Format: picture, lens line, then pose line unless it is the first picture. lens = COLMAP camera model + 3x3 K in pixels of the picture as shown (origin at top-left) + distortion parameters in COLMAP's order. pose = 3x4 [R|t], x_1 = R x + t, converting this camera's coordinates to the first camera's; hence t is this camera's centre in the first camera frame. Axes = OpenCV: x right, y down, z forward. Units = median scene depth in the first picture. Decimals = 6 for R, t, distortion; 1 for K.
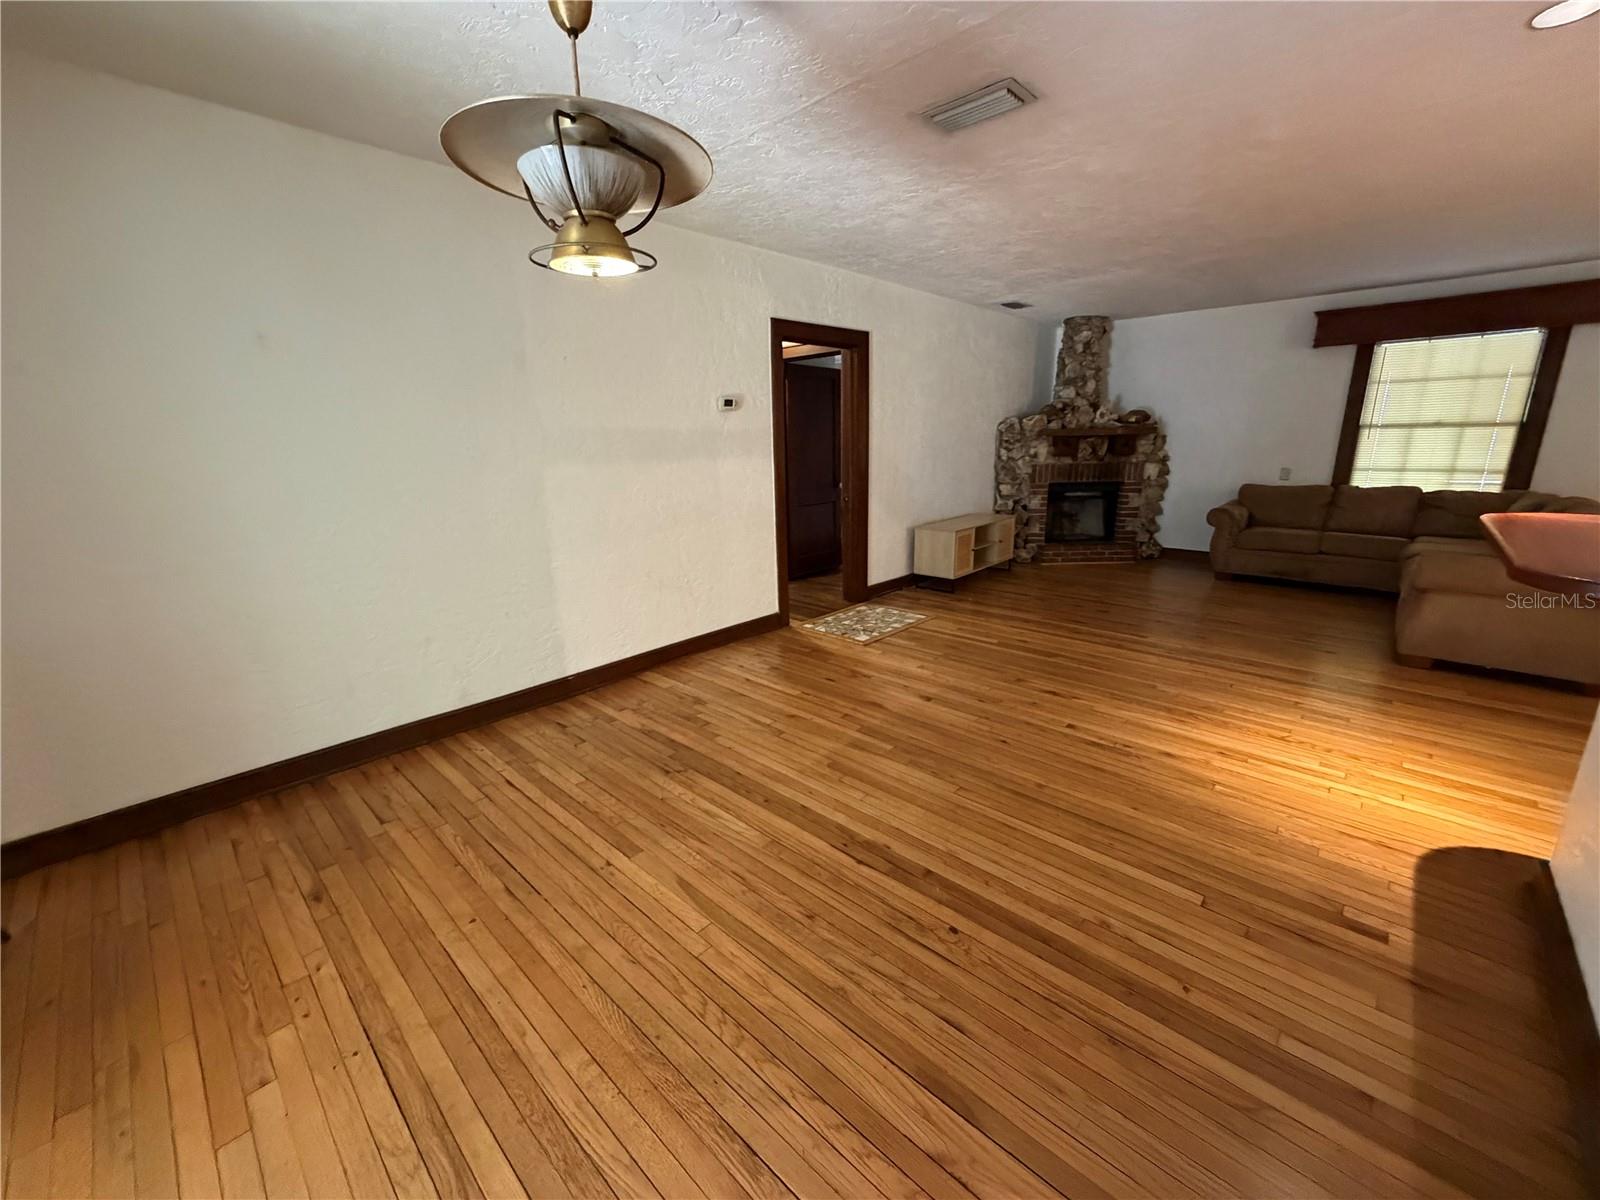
lens RADIAL K [[637.3, 0, 795.0], [0, 637.3, 599.7], [0, 0, 1]] dist [0.001748, -0.000409]
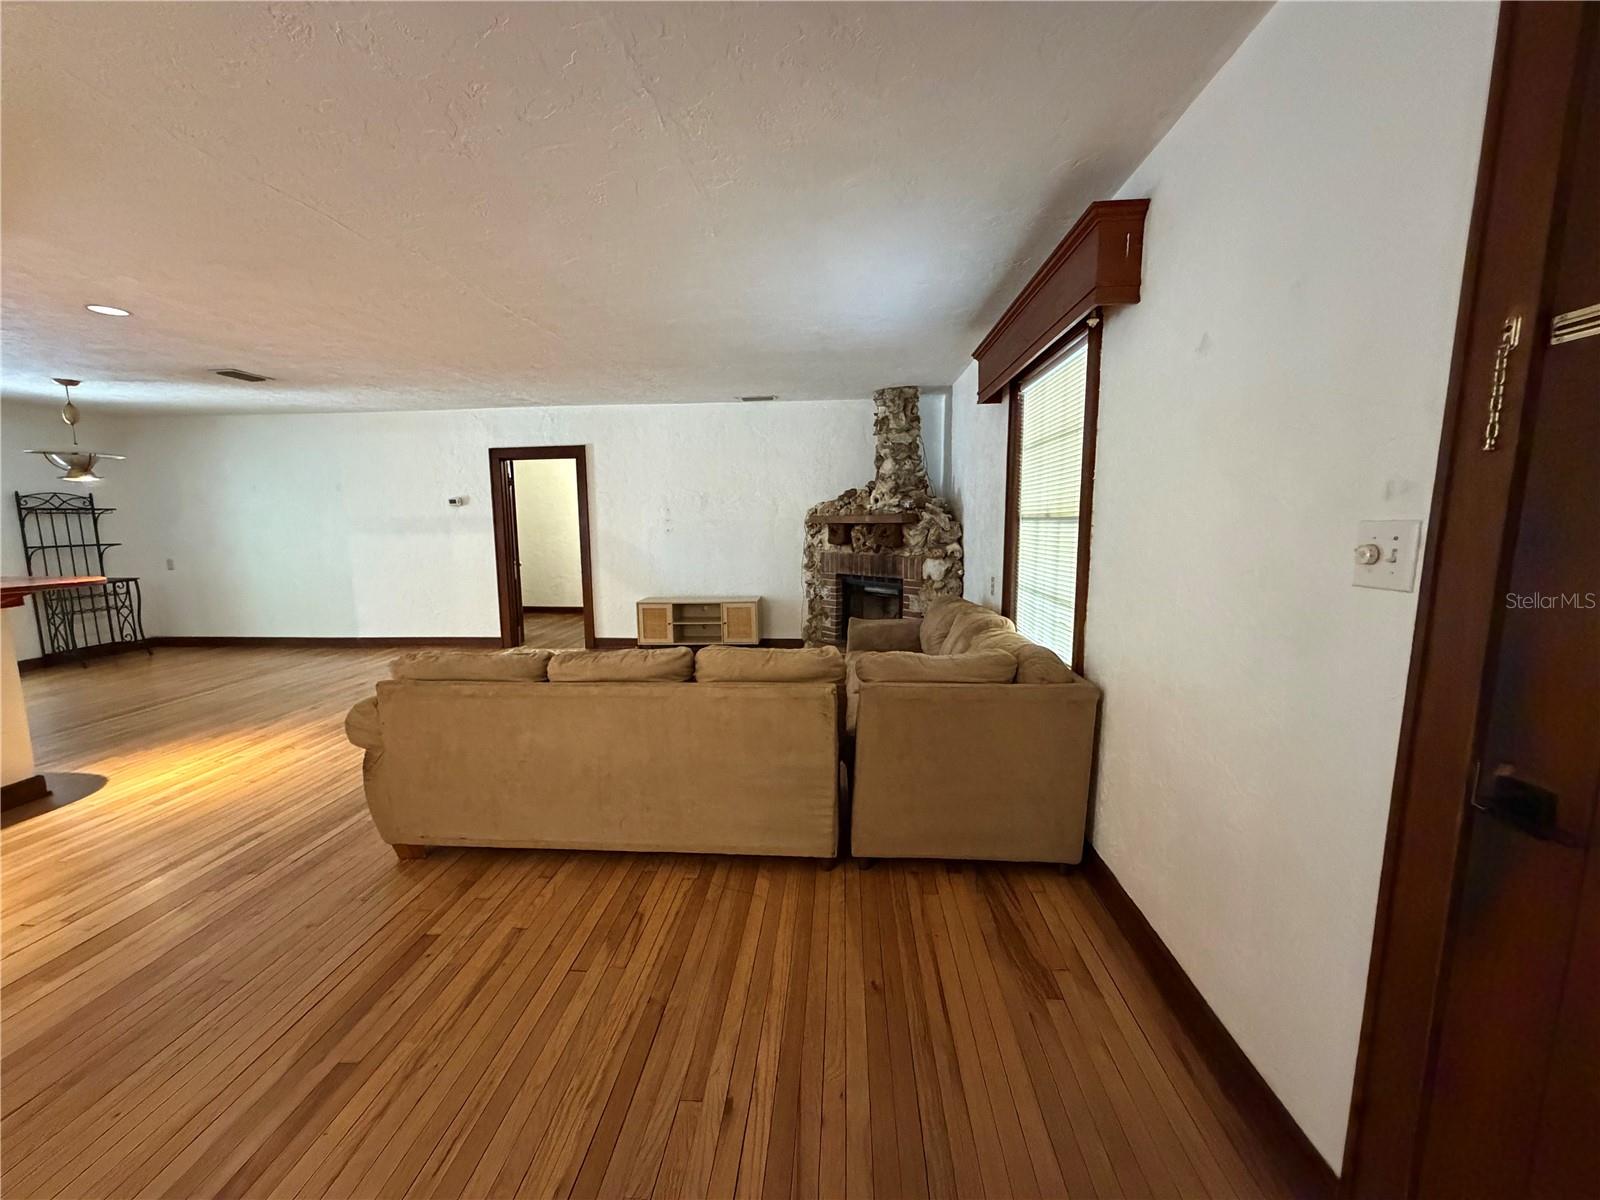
lens RADIAL K [[637.3, 0, 794.5], [0, 637.3, 598.8], [0, 0, 1]] dist [0.001748, -0.000409]
pose [[0.622438, 0.111144, -0.774737, 1.745615], [-0.194813, 0.980713, -0.015823, -0.200813], [0.758036, 0.160778, 0.632085, 0.643181]]
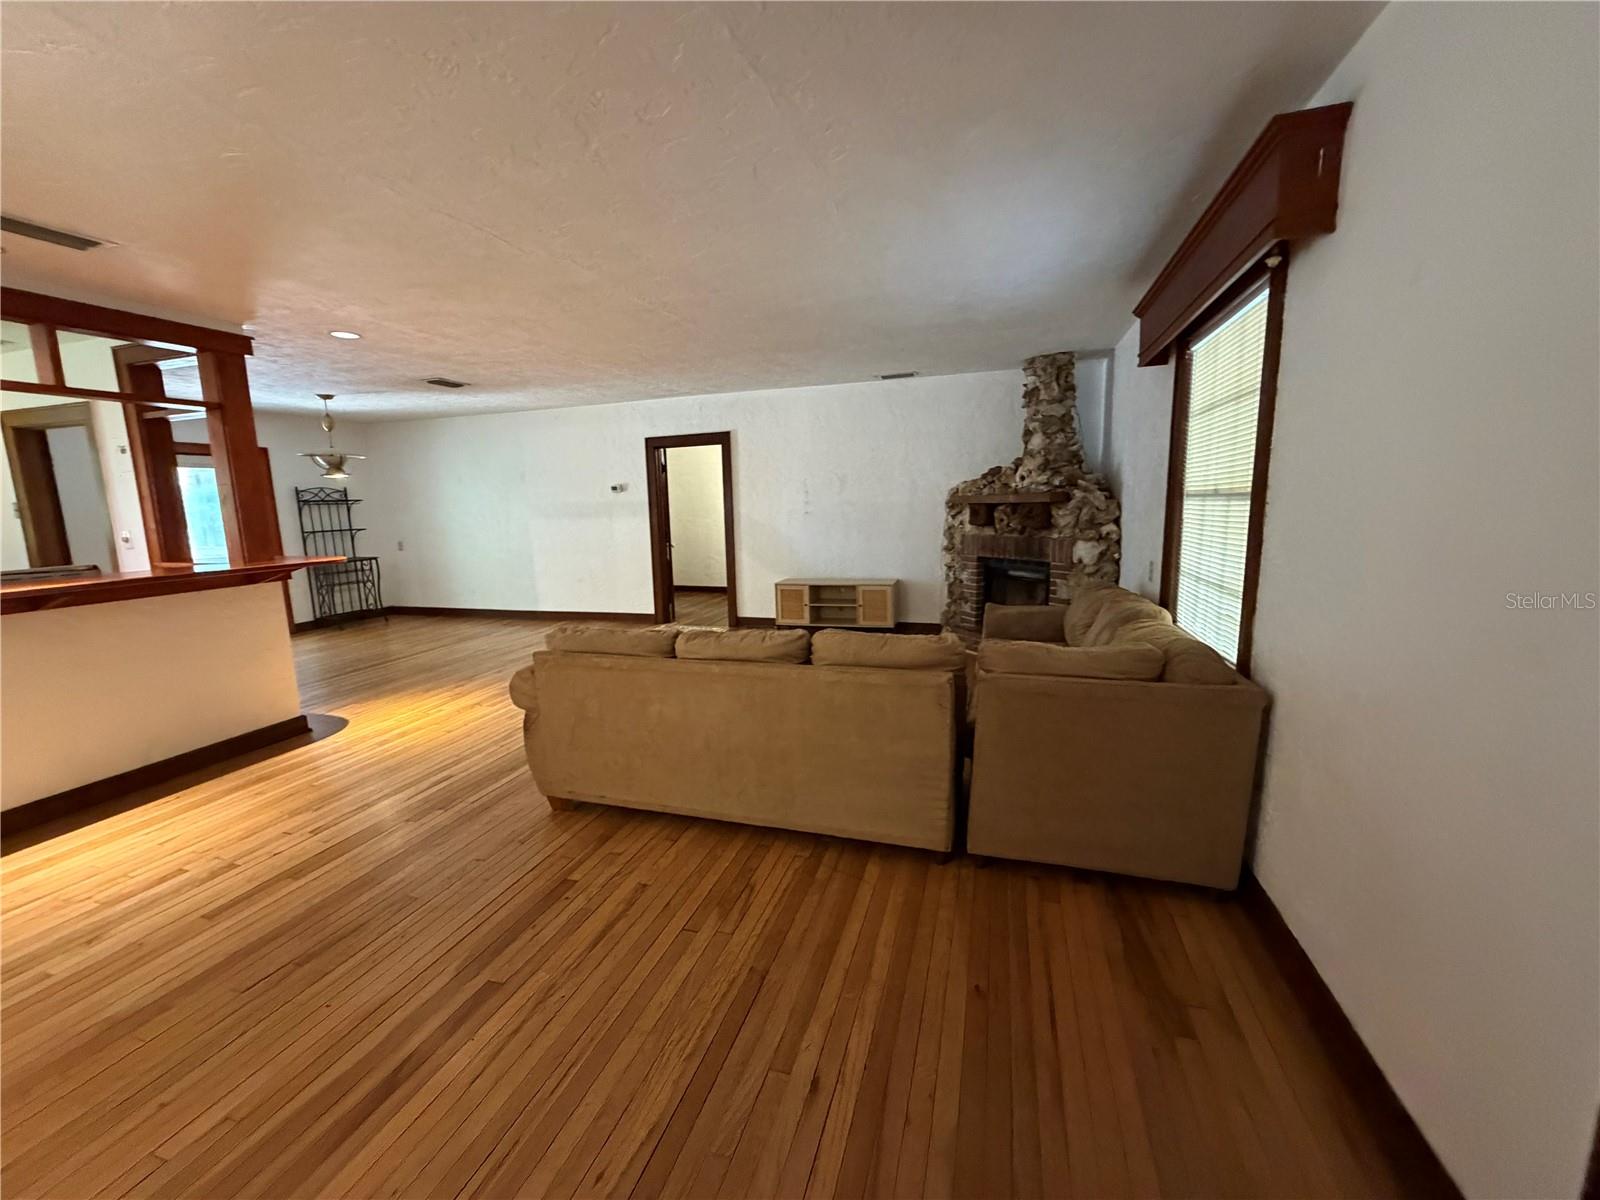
lens RADIAL K [[637.3, 0, 794.8], [0, 637.3, 598.7], [0, 0, 1]] dist [0.001748, -0.000409]
pose [[0.424814, 0.144268, -0.893711, 1.756518], [-0.206402, 0.976654, 0.059546, -0.209291], [0.881437, 0.159168, 0.444673, 0.672889]]
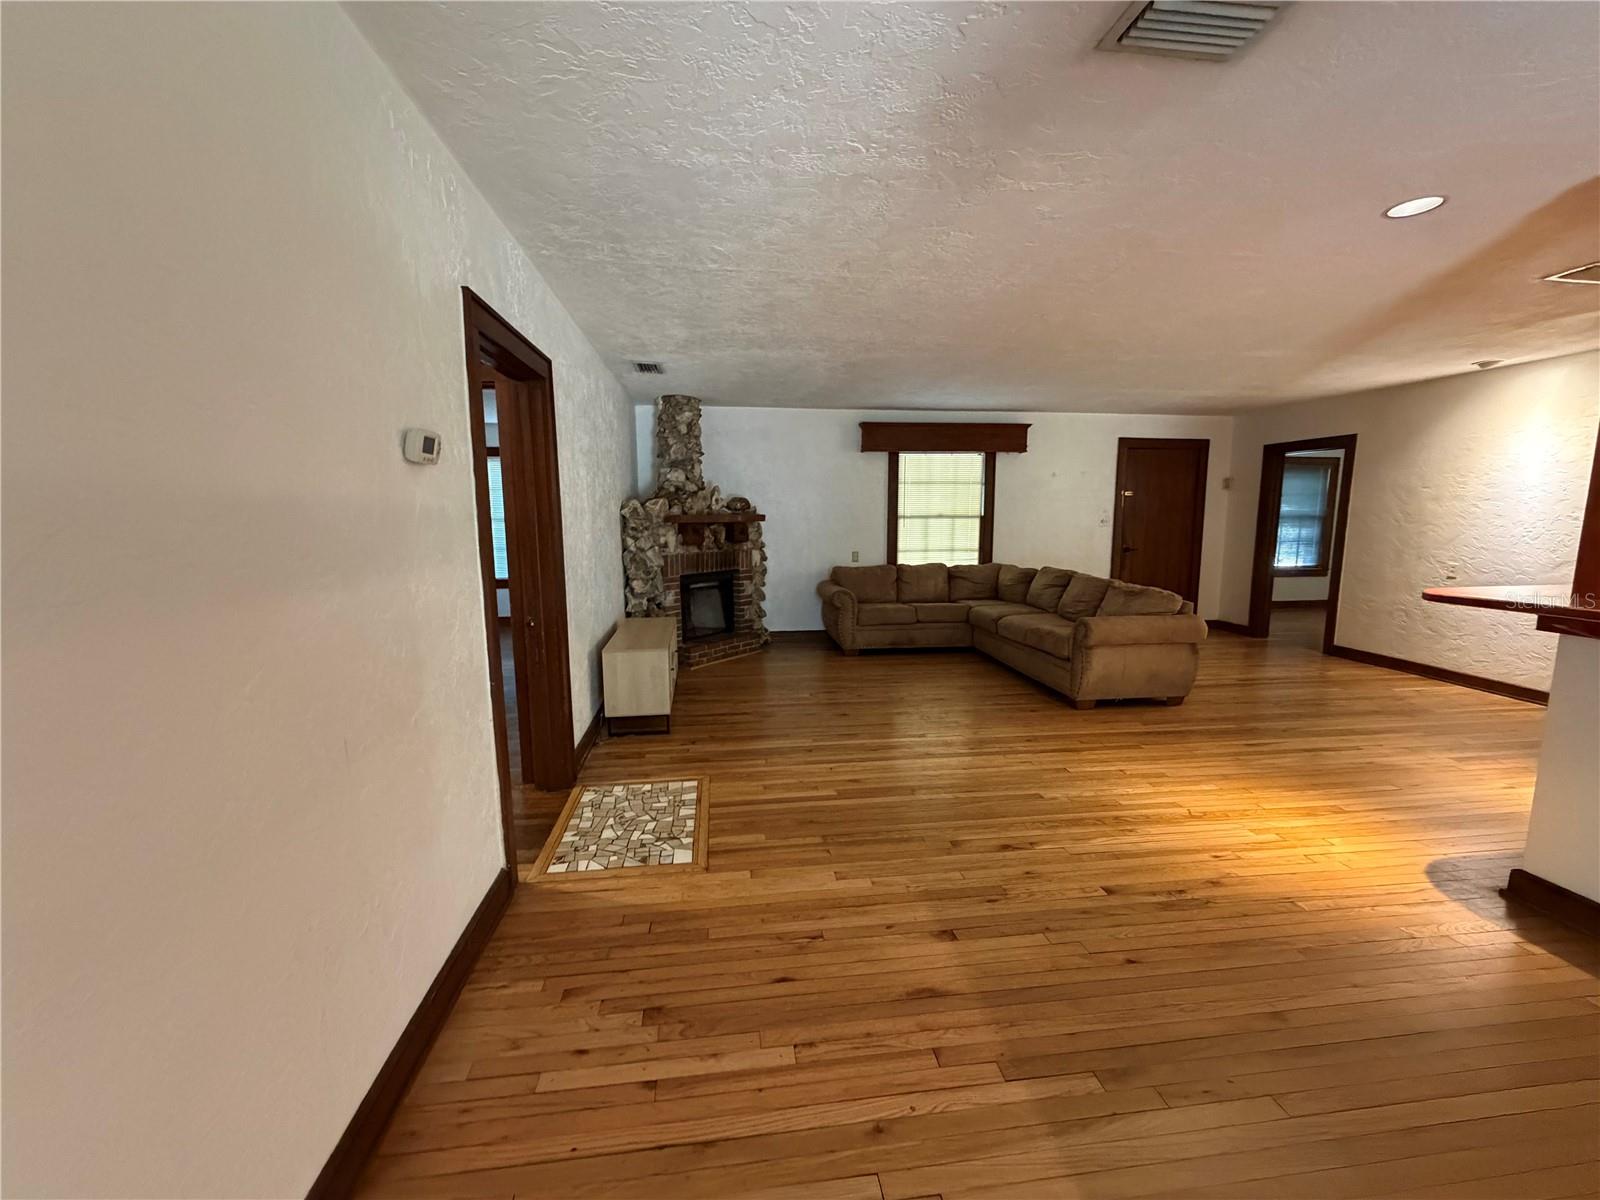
lens RADIAL K [[637.3, 0, 796.3], [0, 637.3, 598.8], [0, 0, 1]] dist [0.001748, -0.000409]
pose [[0.636033, -0.085318, 0.766931, -0.277928], [0.184434, 0.981872, -0.043726, -0.138671], [-0.749297, 0.169259, 0.640238, 0.542439]]
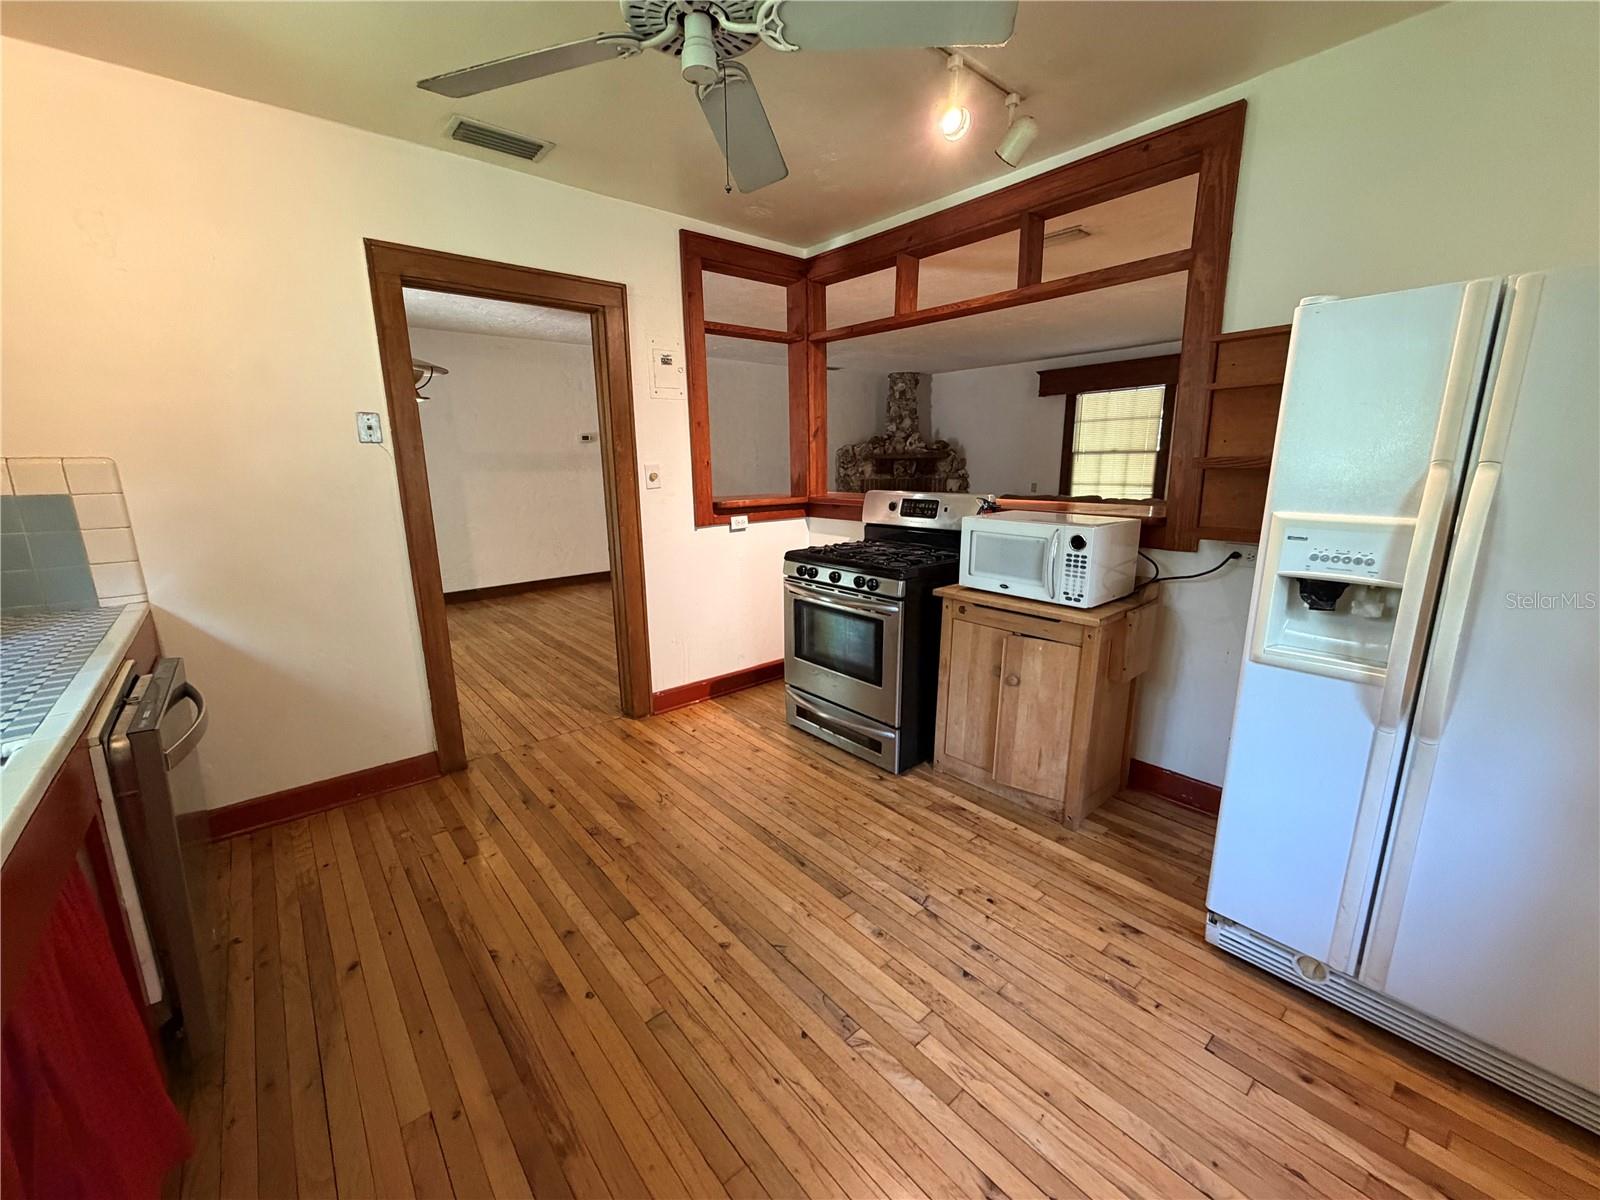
lens RADIAL K [[637.3, 0, 794.8], [0, 637.3, 598.7], [0, 0, 1]] dist [0.001748, -0.000409]
pose [[0.993490, 0.029144, -0.110126, 0.632794], [-0.033089, 0.998868, -0.034168, 0.155165], [0.109006, 0.037589, 0.993330, -0.595079]]
